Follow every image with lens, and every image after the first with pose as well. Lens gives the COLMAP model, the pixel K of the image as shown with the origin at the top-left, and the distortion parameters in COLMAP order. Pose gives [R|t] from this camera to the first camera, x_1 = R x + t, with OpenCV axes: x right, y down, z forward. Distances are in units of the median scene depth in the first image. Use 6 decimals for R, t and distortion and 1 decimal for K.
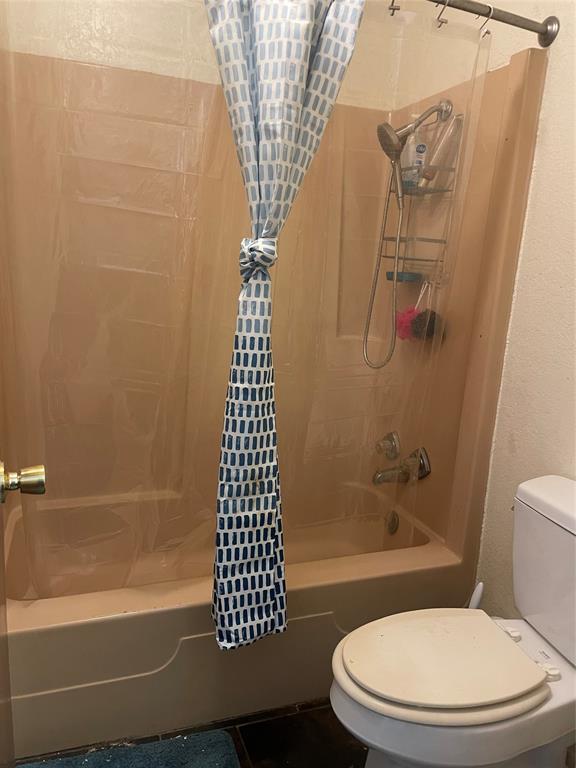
lens RADIAL K [[579.8, 0, 284.5], [0, 579.8, 386.8], [0, 0, 1]] dist [0.056584, -0.023759]
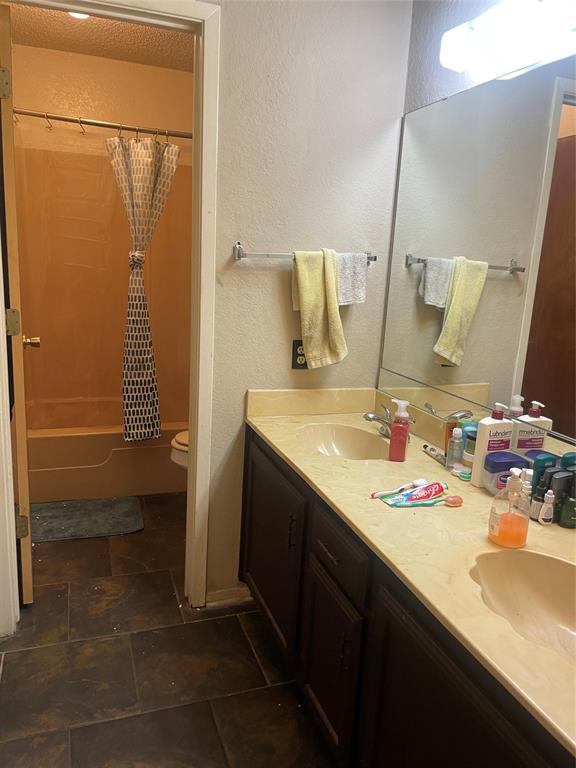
lens RADIAL K [[579.8, 0, 290.1], [0, 579.8, 382.7], [0, 0, 1]] dist [0.056584, -0.023759]
pose [[0.999928, -0.011431, -0.003590, 0.537403], [0.011431, 0.999935, -0.000171, 0.252249], [0.003592, 0.000130, 0.999994, -1.212978]]
